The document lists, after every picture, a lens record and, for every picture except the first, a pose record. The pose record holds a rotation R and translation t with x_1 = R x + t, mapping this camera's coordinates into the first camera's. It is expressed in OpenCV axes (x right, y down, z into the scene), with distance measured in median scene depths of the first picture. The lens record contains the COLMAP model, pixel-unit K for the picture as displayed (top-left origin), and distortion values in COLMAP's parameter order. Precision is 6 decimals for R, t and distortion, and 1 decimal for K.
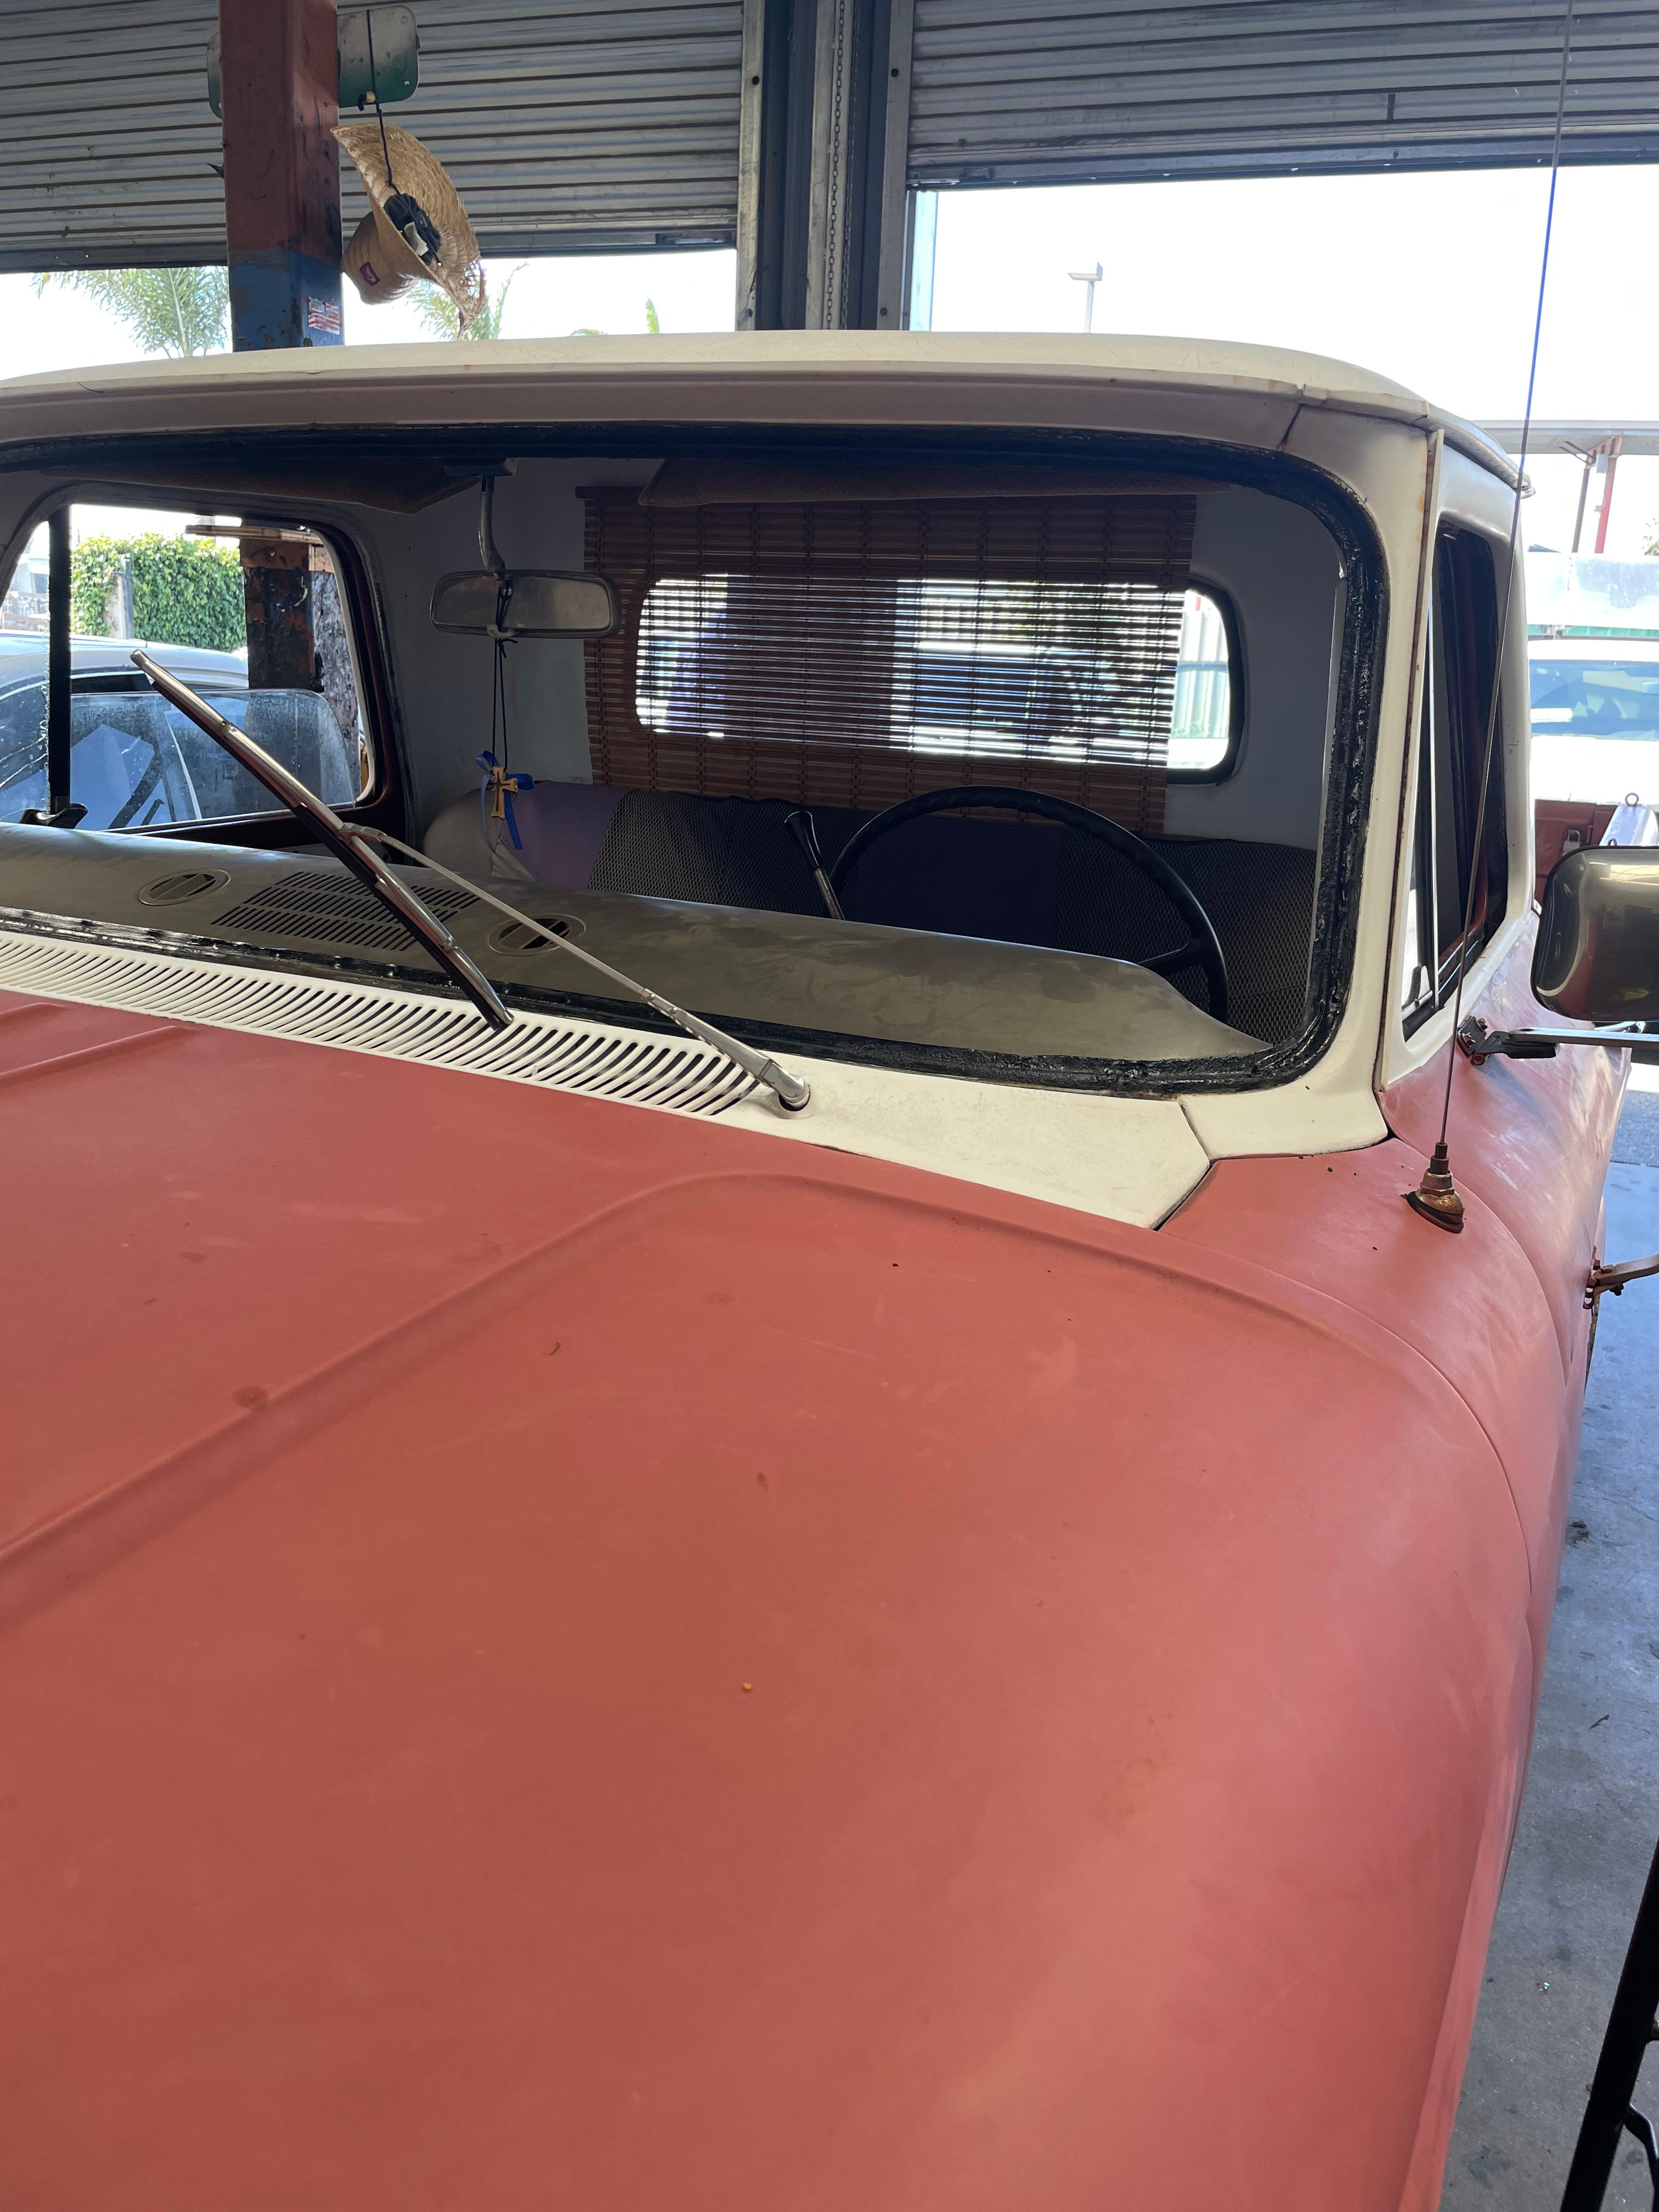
lens RADIAL K [[1688.0, 0, 835.1], [0, 1688.0, 1106.5], [0, 0, 1]] dist [0.028286, -0.043748]
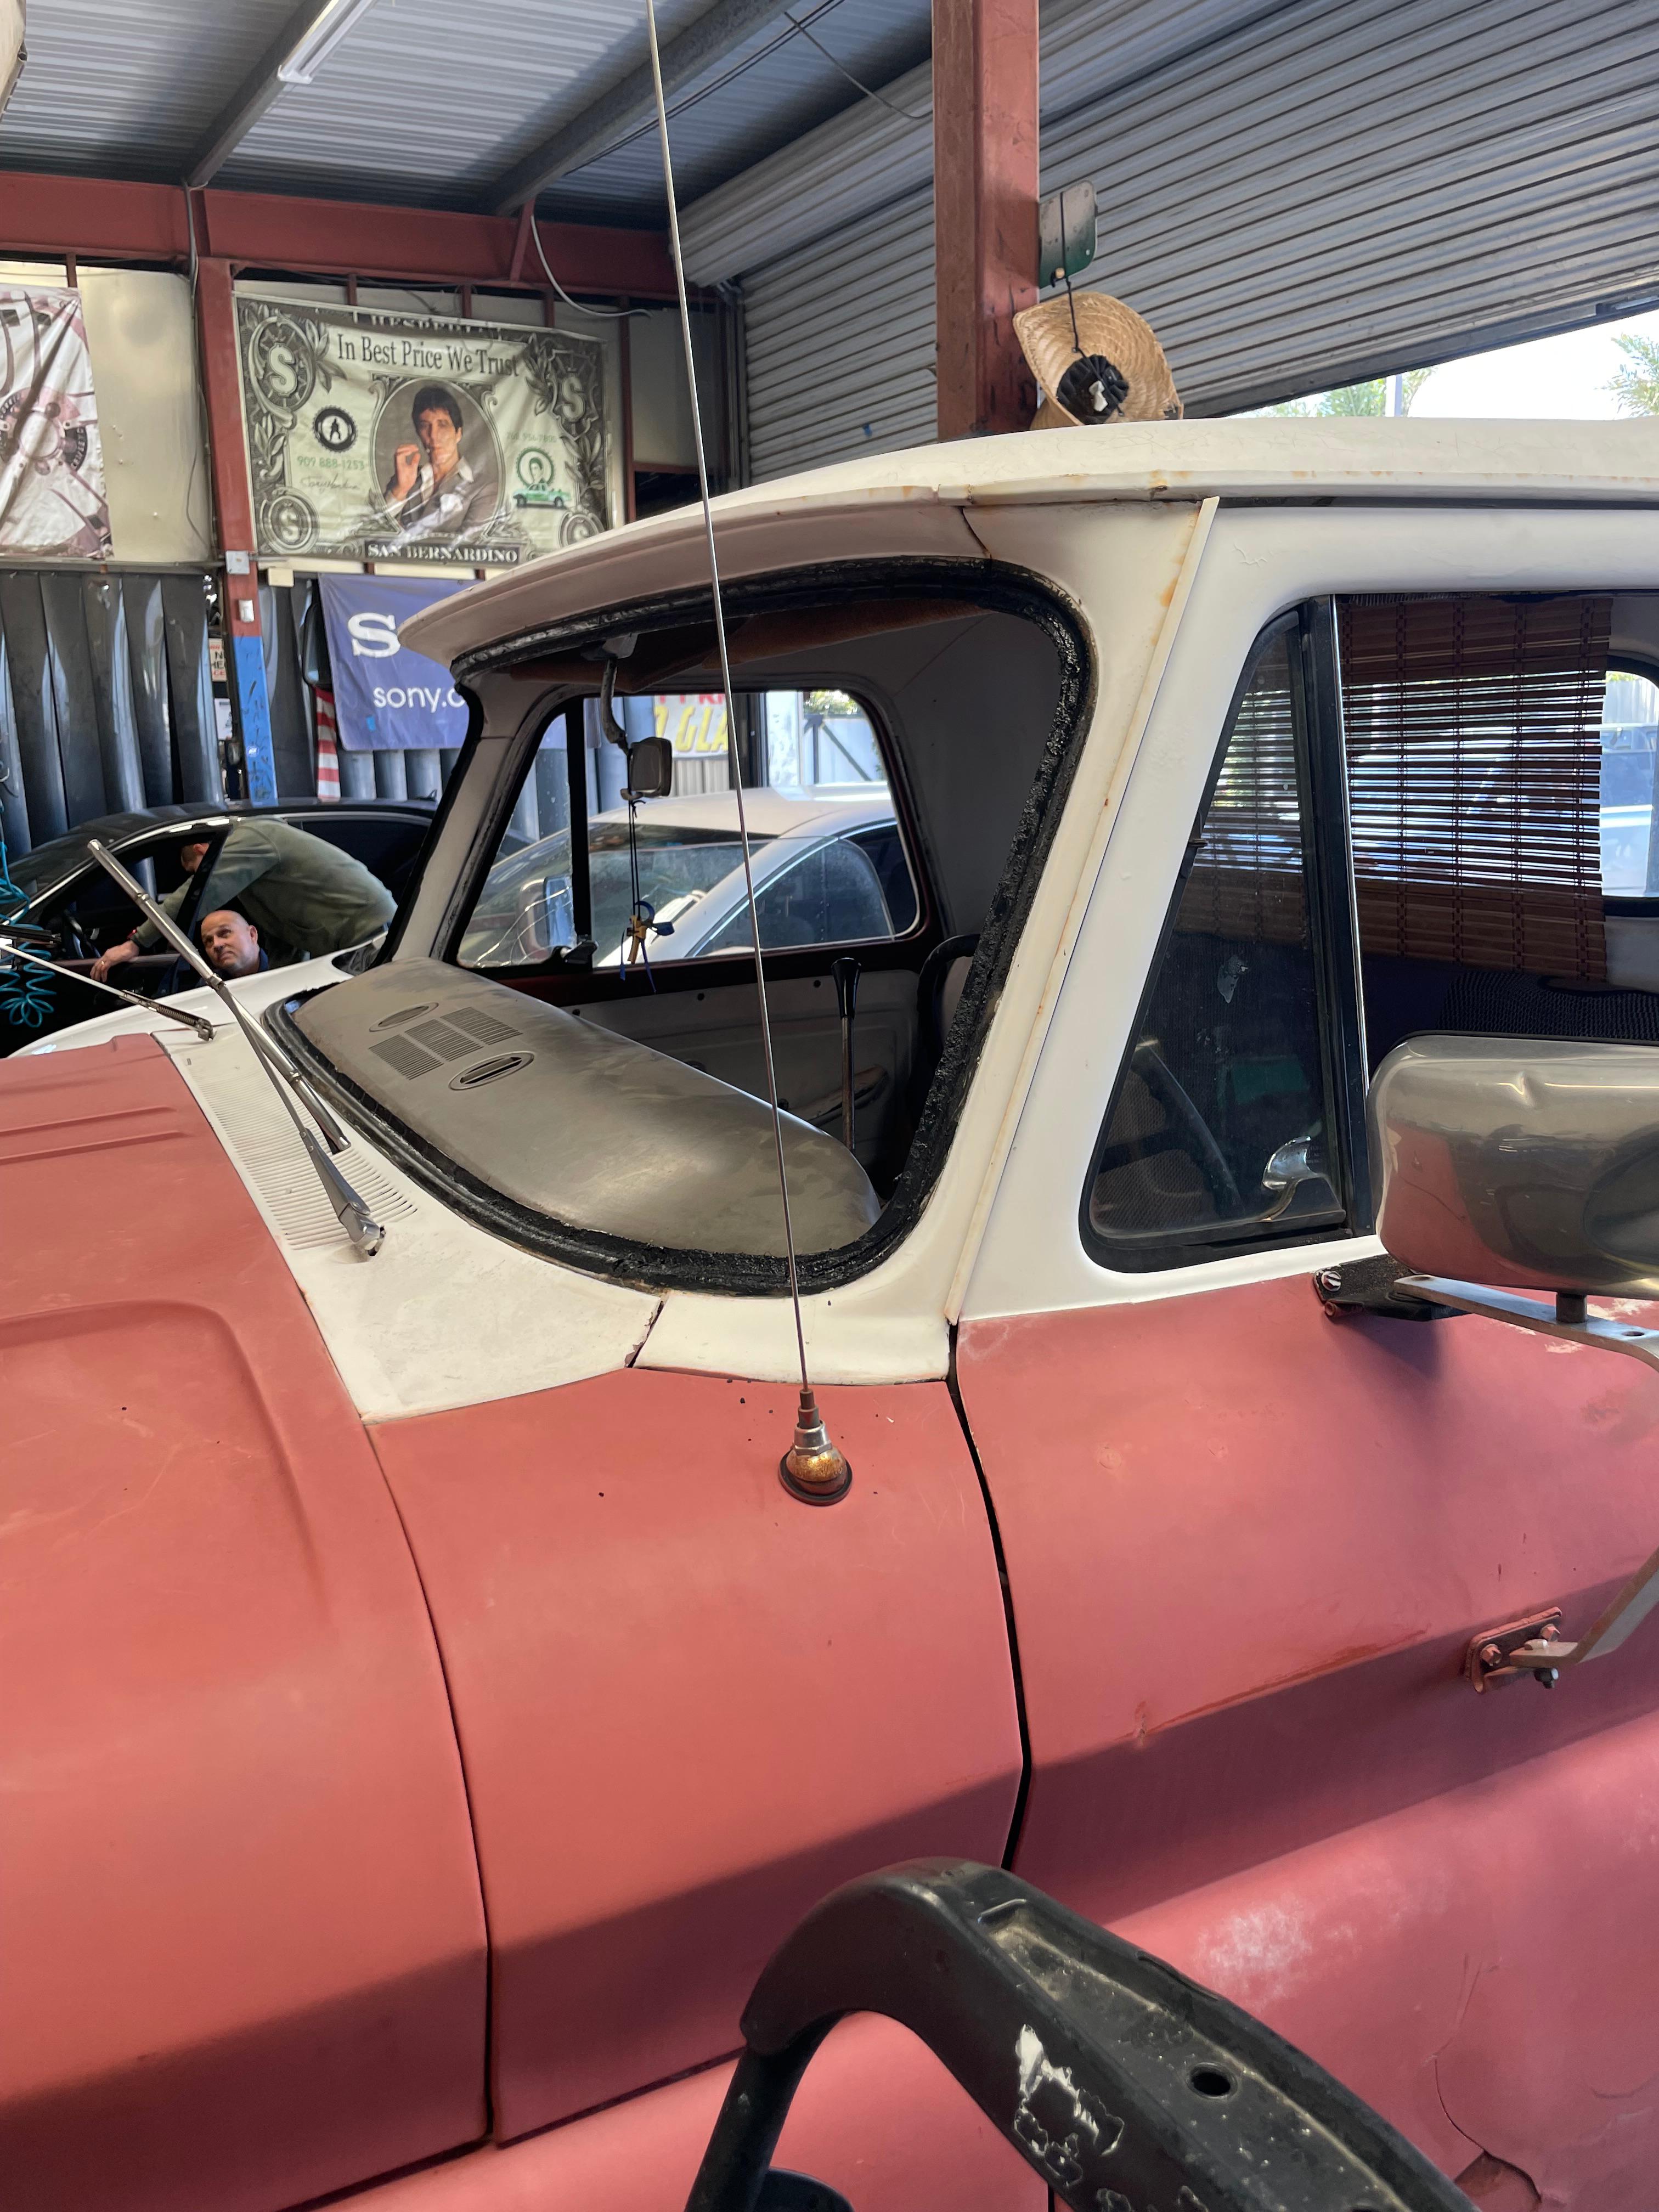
lens RADIAL K [[1688.0, 0, 823.3], [0, 1688.0, 1105.9], [0, 0, 1]] dist [0.028286, -0.043748]
pose [[0.775796, 0.063928, -0.627738, 0.318063], [-0.104045, 0.994197, -0.027336, -0.034087], [0.622347, 0.086520, 0.777945, 0.131142]]
